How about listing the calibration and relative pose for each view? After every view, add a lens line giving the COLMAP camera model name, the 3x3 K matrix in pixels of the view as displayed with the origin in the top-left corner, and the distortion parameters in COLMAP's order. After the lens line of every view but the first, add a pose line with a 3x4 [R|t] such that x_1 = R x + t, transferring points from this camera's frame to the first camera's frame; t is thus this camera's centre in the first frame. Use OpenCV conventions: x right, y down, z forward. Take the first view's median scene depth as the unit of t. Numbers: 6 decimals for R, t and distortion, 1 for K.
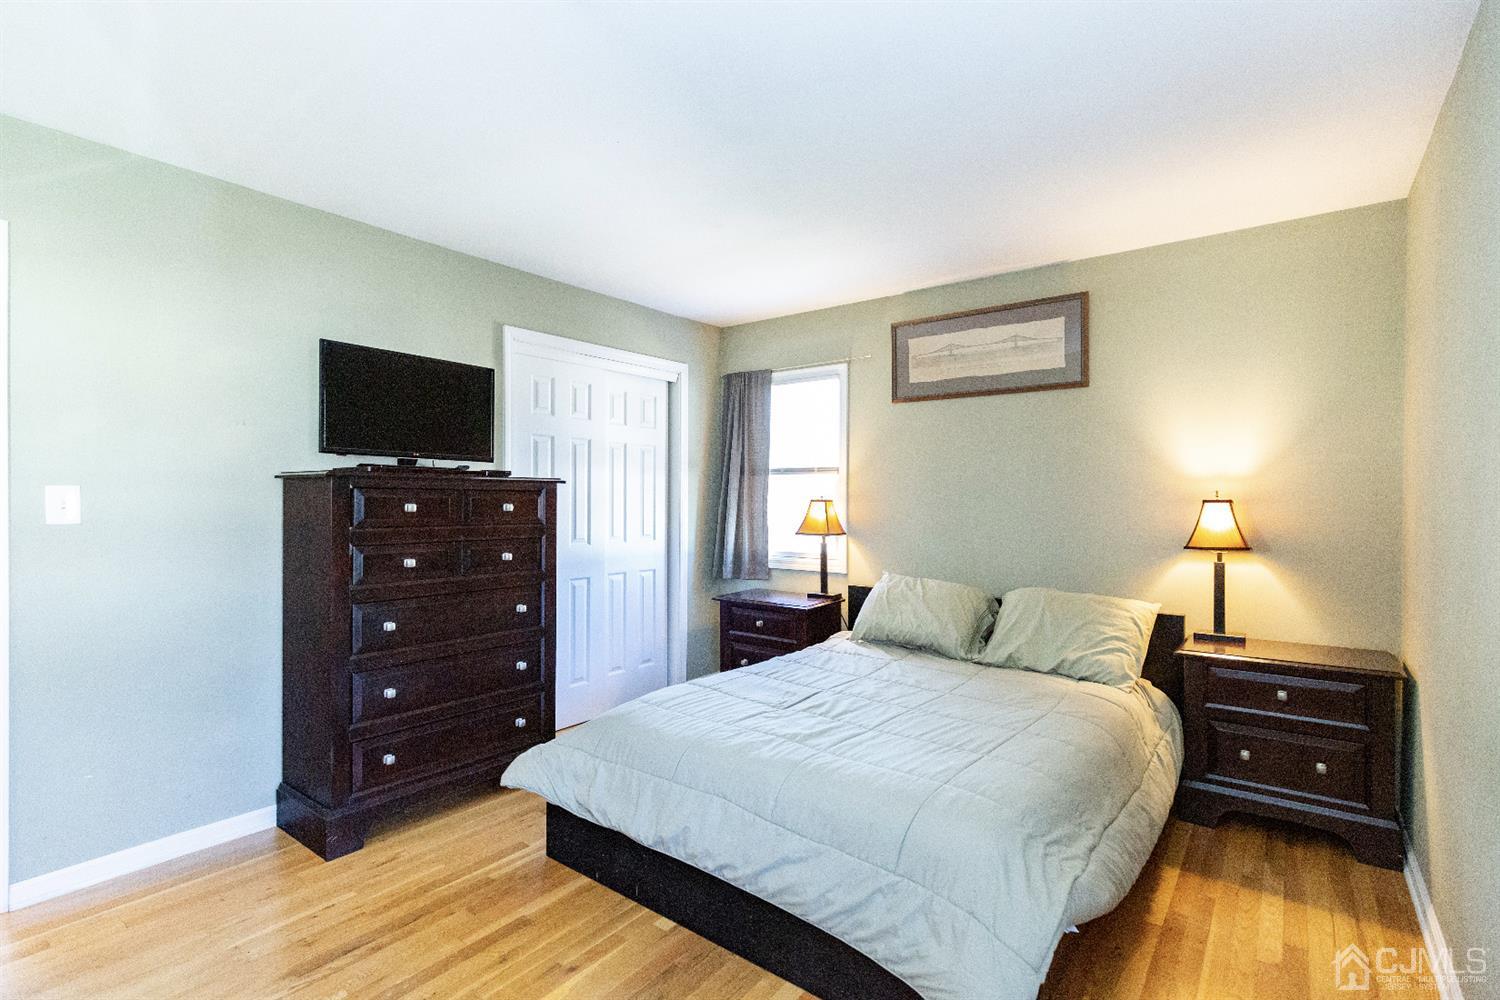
lens RADIAL K [[718.5, 0, 734.5], [0, 718.5, 499.4], [0, 0, 1]] dist [0.000047, 0.000295]
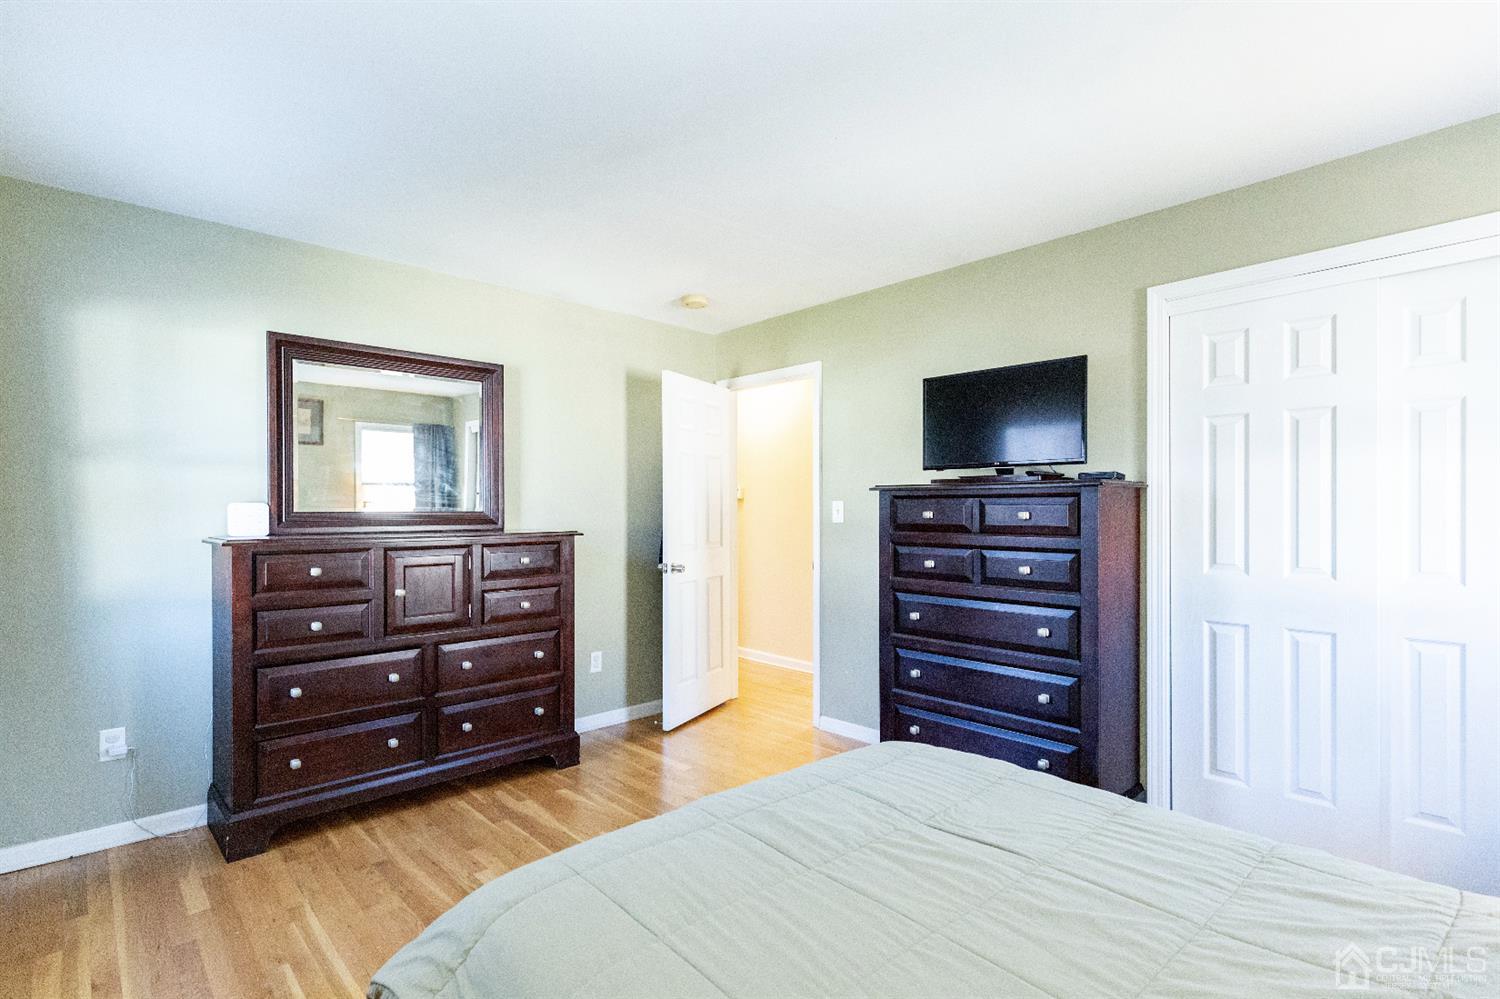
lens RADIAL K [[718.5, 0, 734.5], [0, 718.5, 498.9], [0, 0, 1]] dist [0.000047, 0.000295]
pose [[-0.146755, -0.014266, -0.989070, 0.609660], [0.002739, 0.999886, -0.014828, 0.002127], [0.989169, -0.004885, -0.146699, 0.752625]]
